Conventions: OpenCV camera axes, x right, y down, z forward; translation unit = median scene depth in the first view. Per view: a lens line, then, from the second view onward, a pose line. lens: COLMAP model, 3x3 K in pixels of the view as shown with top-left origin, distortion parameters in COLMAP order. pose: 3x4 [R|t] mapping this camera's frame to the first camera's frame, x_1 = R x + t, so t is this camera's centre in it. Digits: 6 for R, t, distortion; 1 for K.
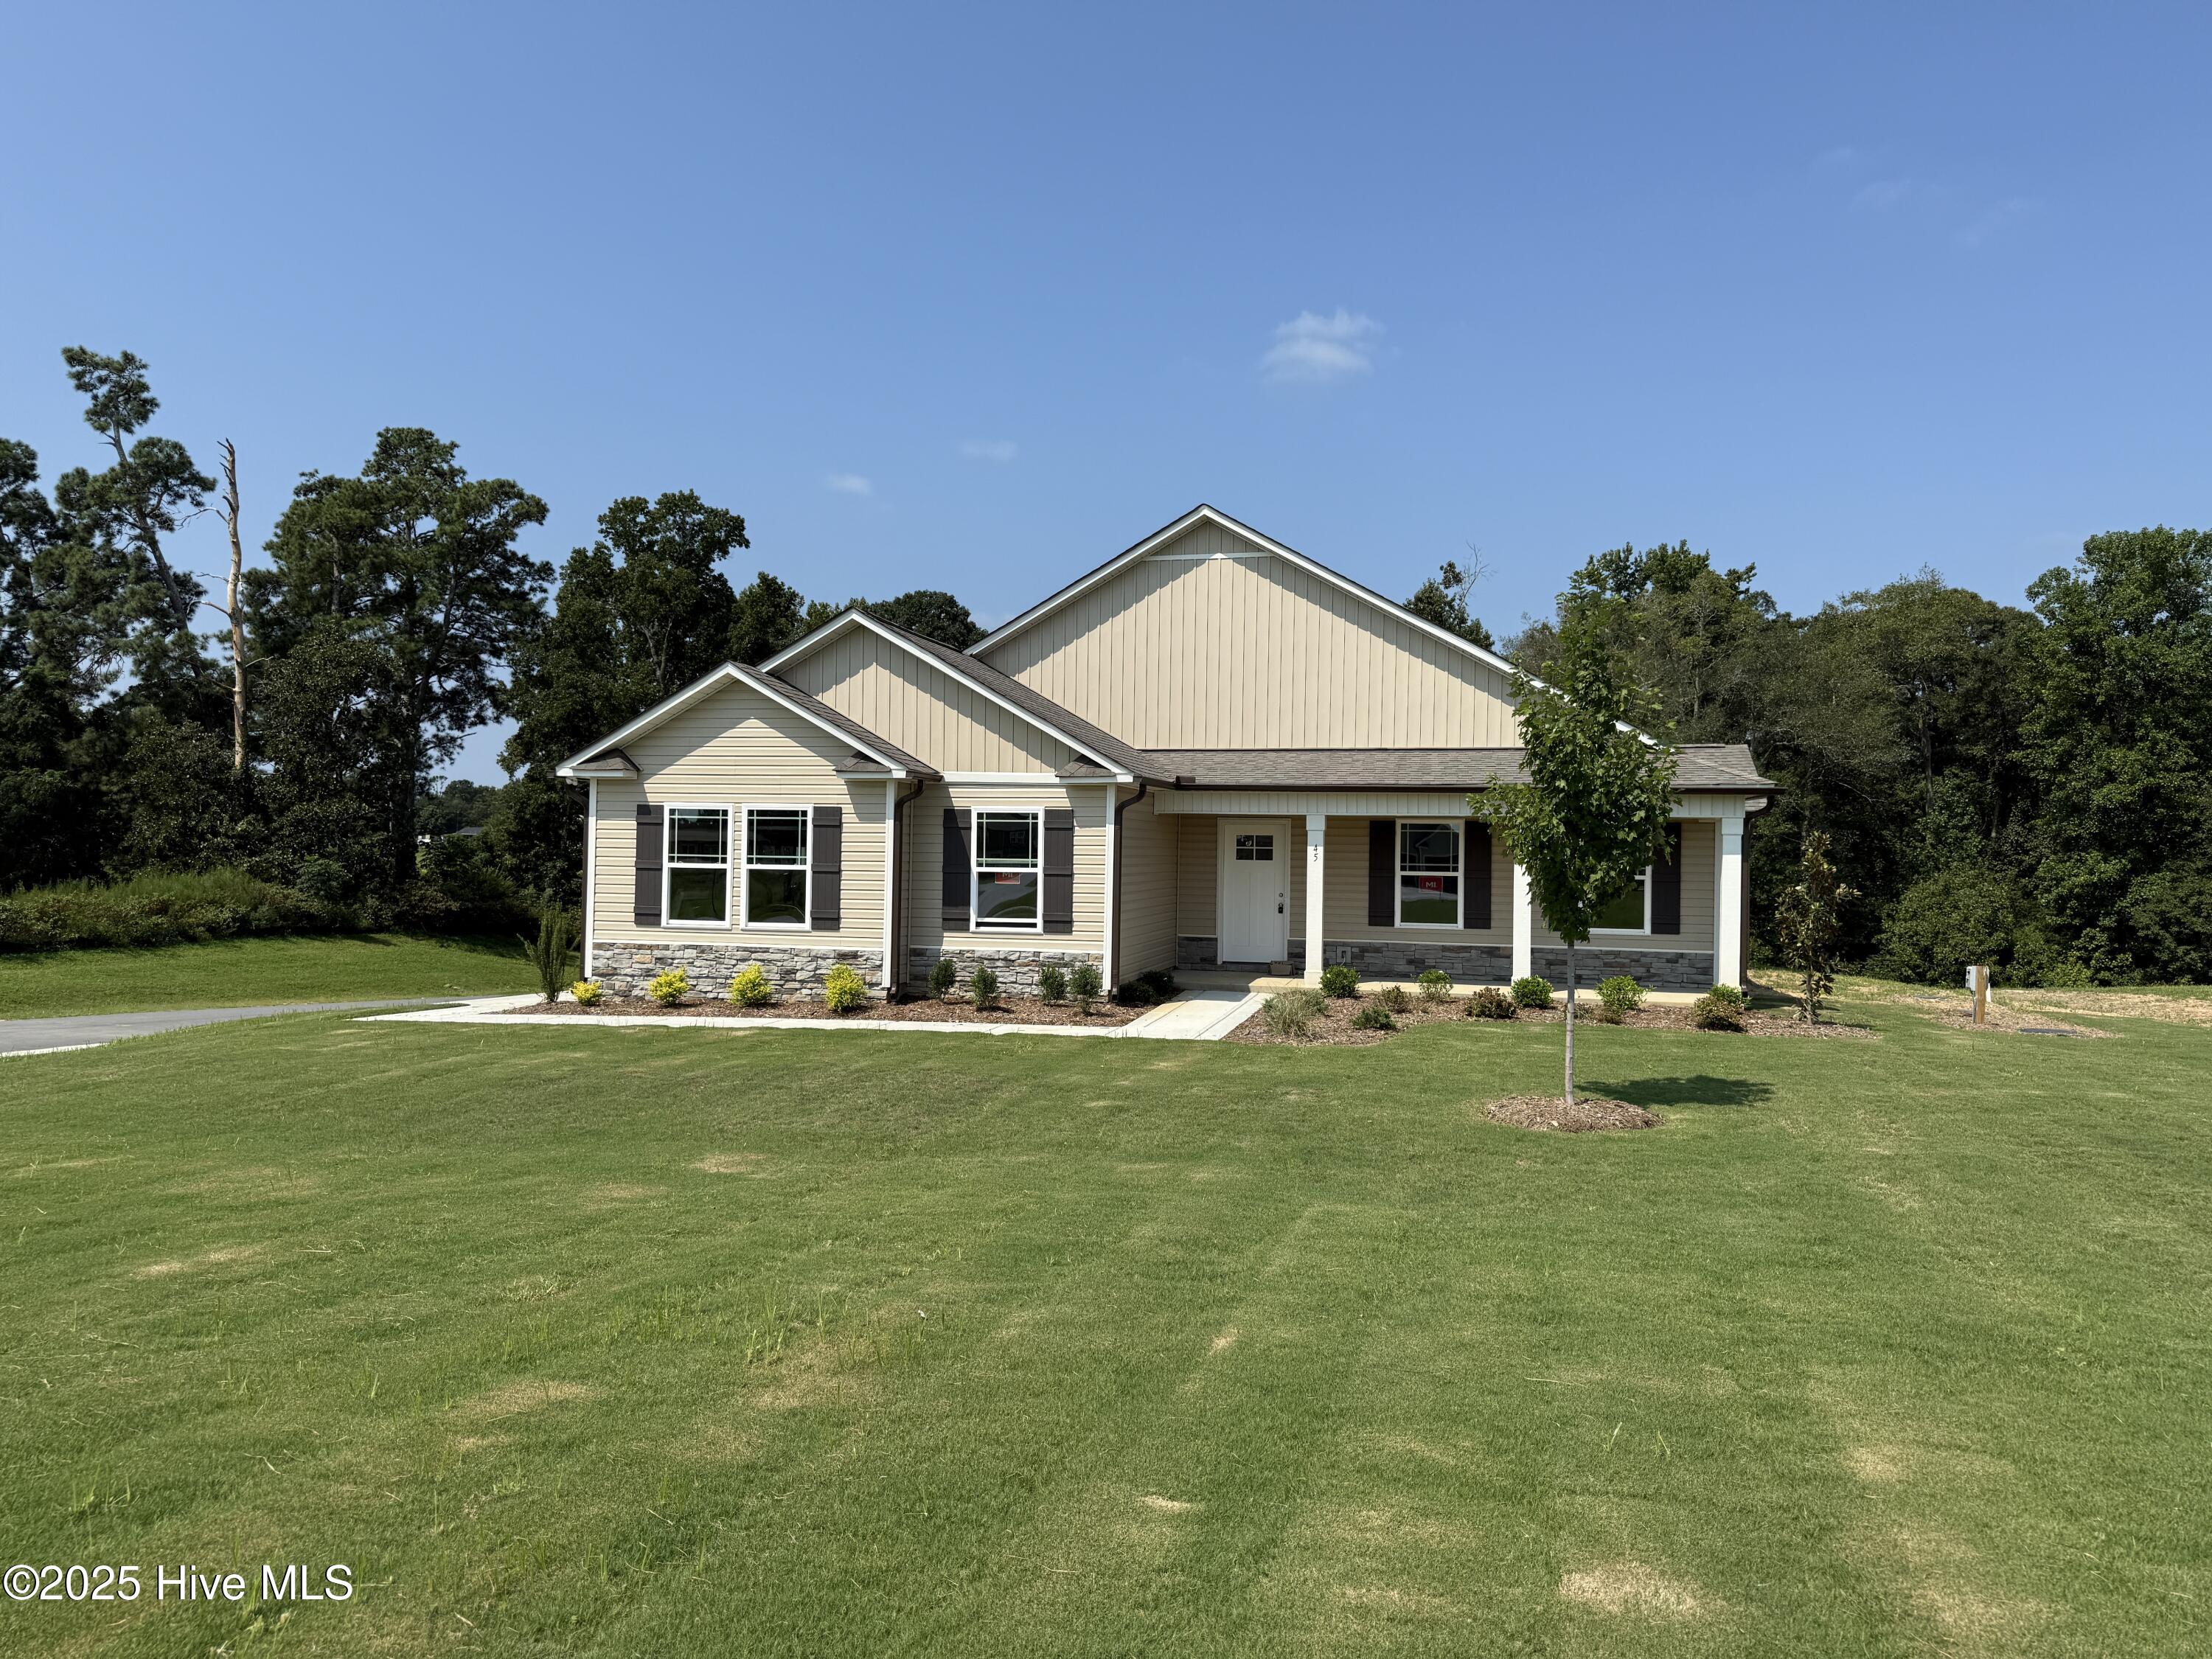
lens RADIAL K [[1542.9, 0, 1106.0], [0, 1542.9, 829.5], [0, 0, 1]] dist [0.110691, -0.143161]
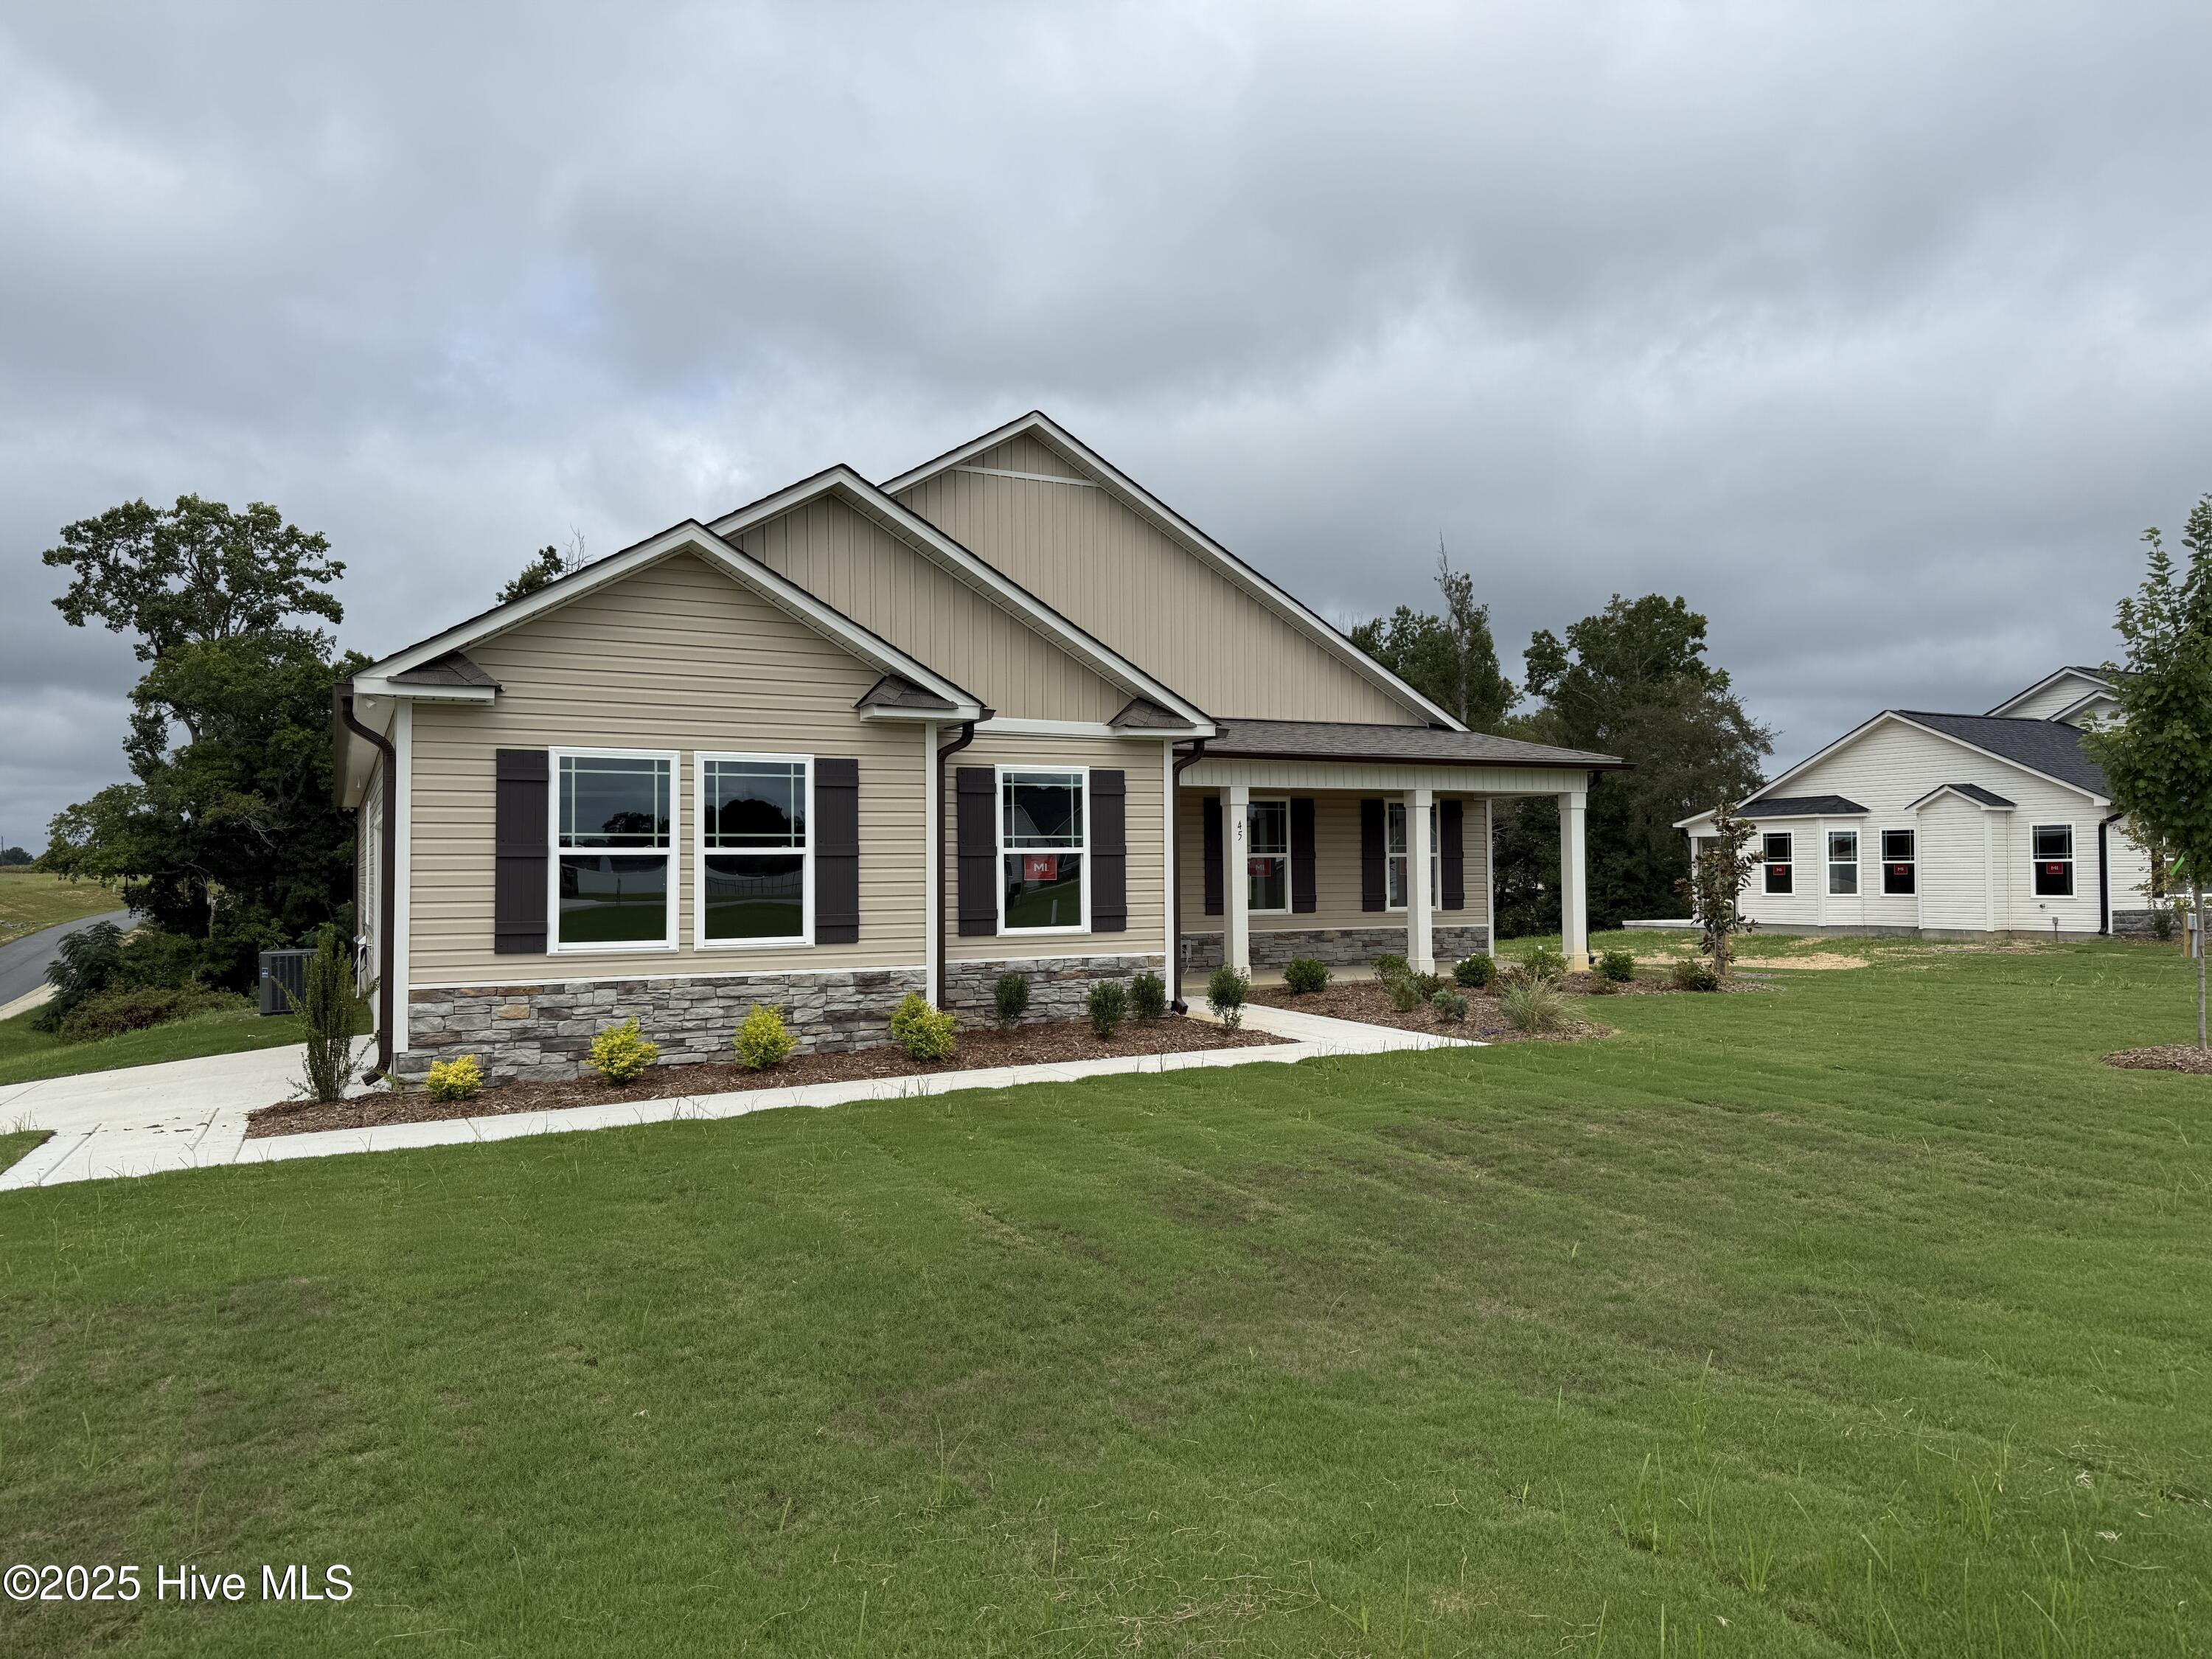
lens RADIAL K [[1542.9, 0, 1106.0], [0, 1542.9, 829.5], [0, 0, 1]] dist [0.110691, -0.143161]
pose [[0.767145, -0.004570, 0.641457, -0.462441], [0.012883, 0.999883, -0.008284, 0.020203], [-0.641344, 0.014619, 0.767114, 0.368951]]
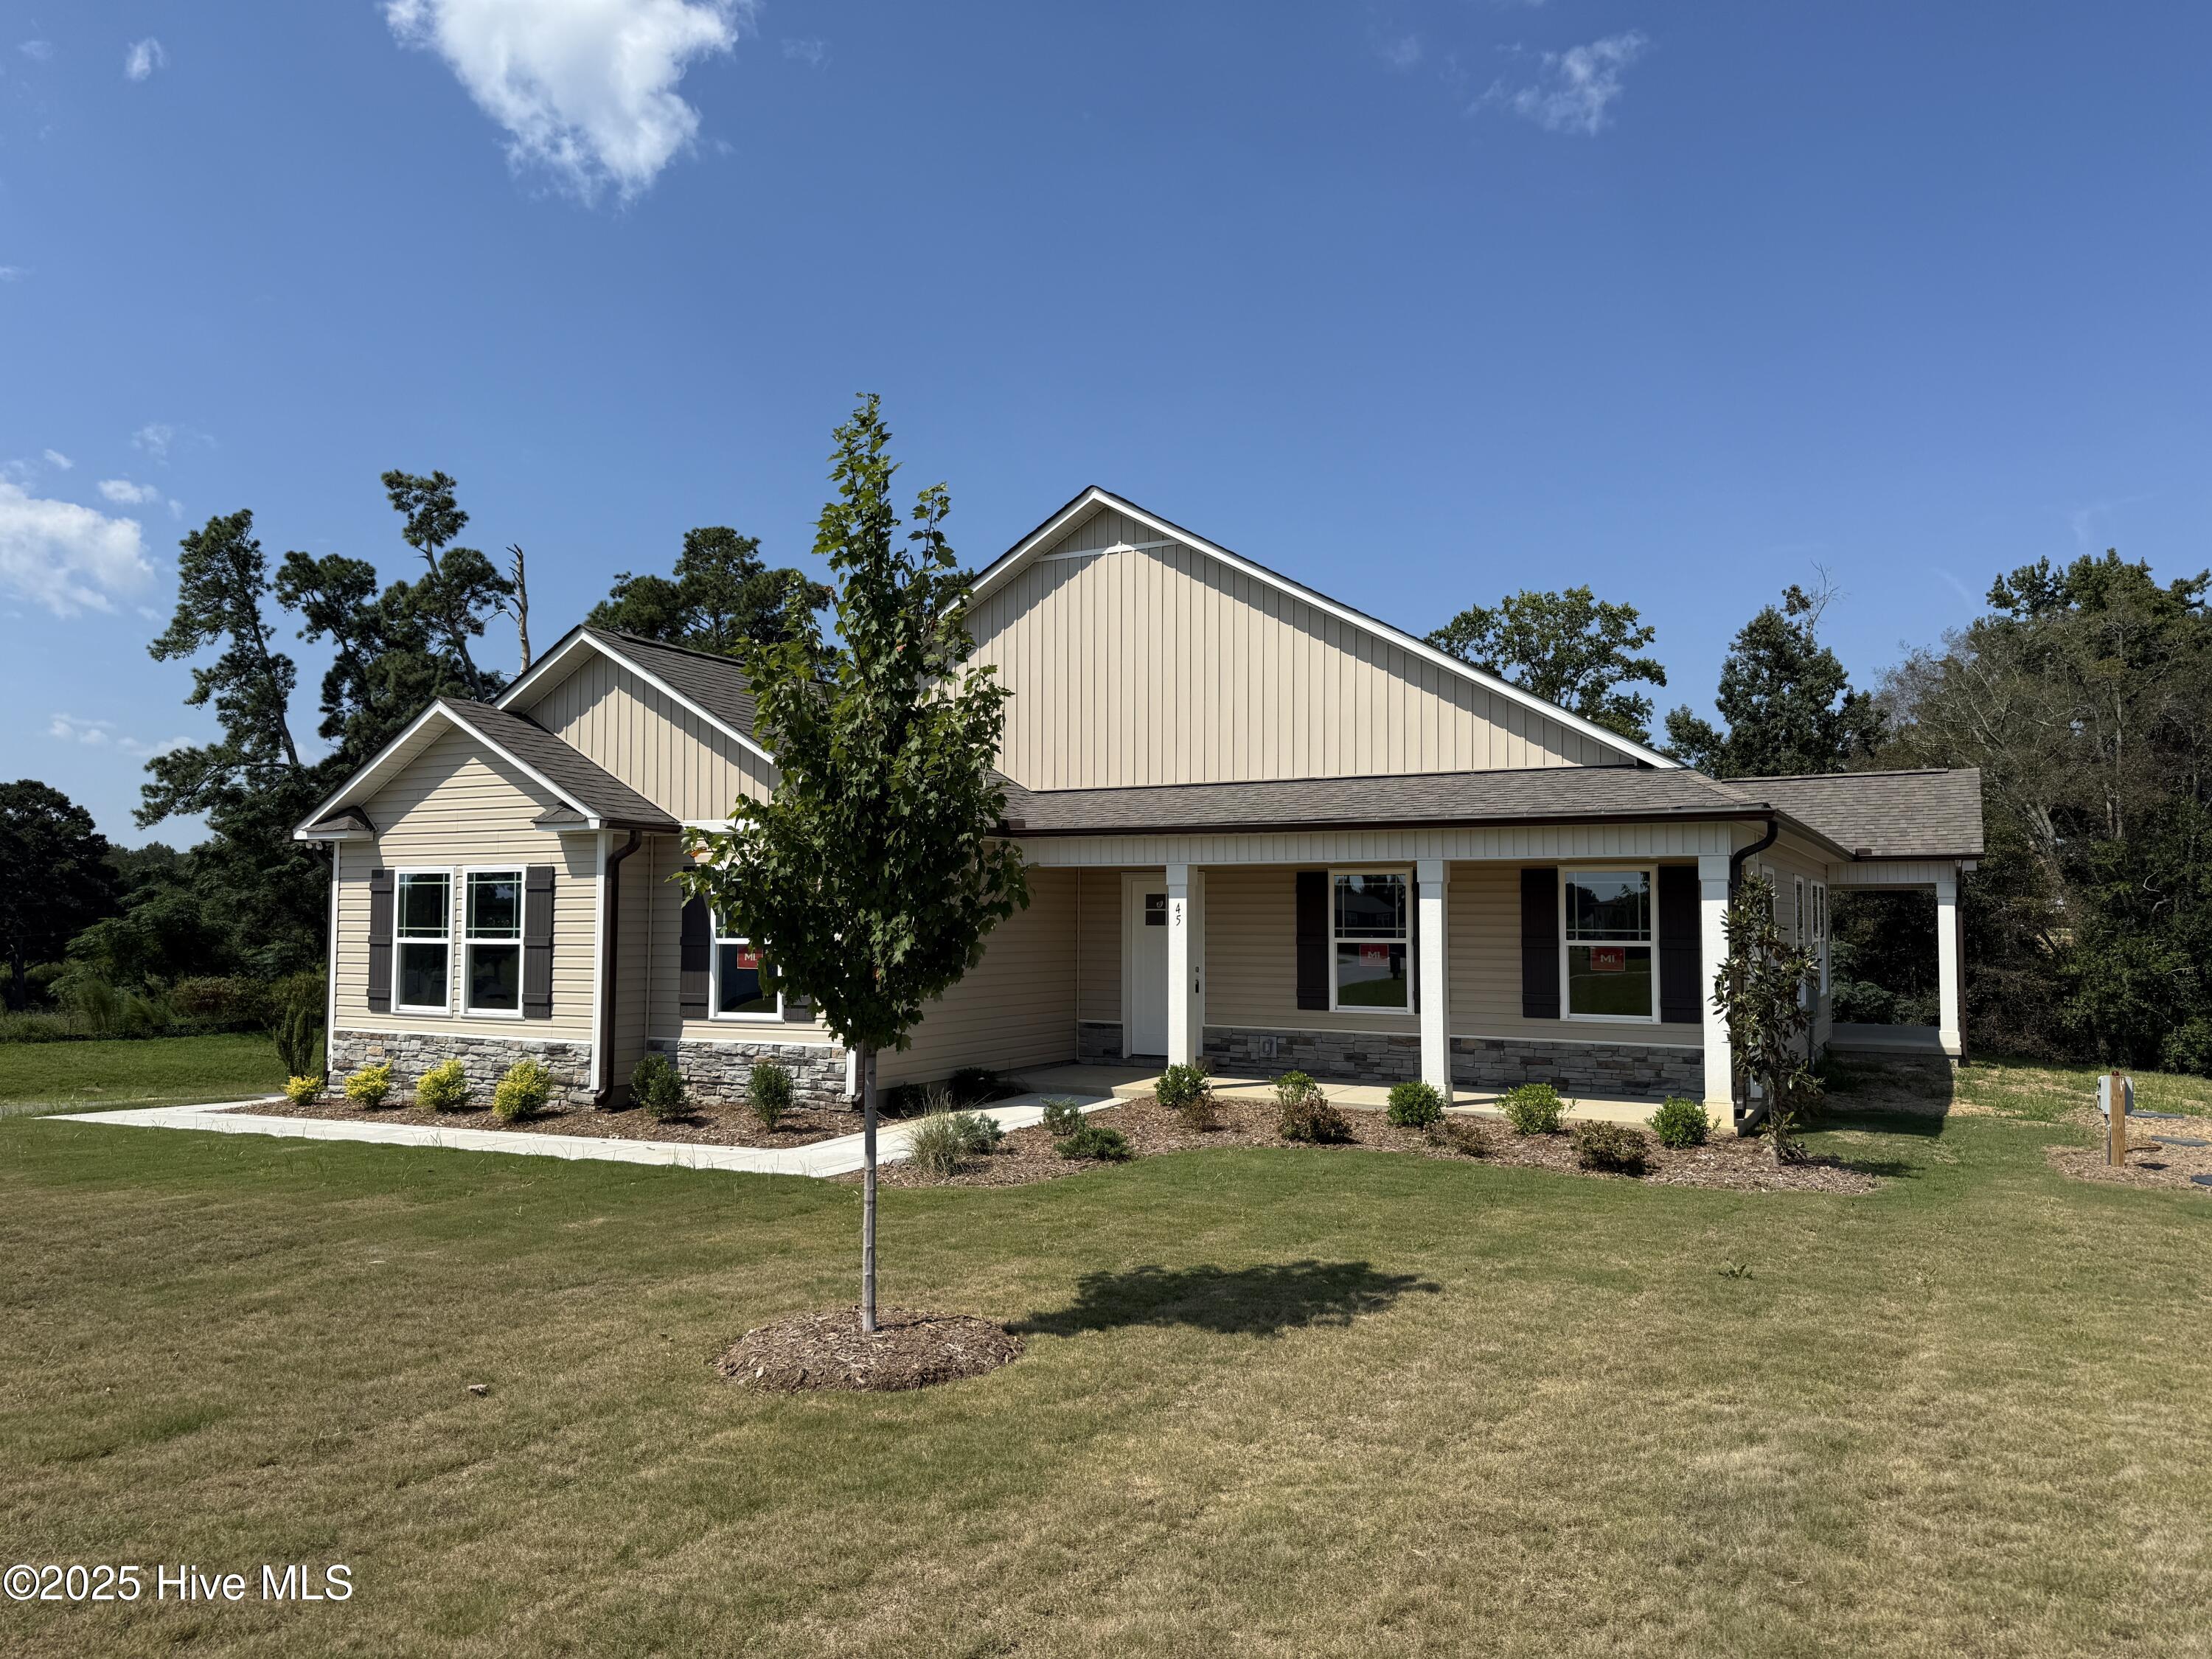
lens RADIAL K [[1547.8, 0, 1123.0], [0, 1547.8, 834.6], [0, 0, 1]] dist [0.105708, -0.189512]
pose [[0.968632, -0.026568, -0.247074, 0.289614], [0.015674, 0.998821, -0.045955, 0.009969], [0.248003, 0.040641, 0.967906, 0.241951]]
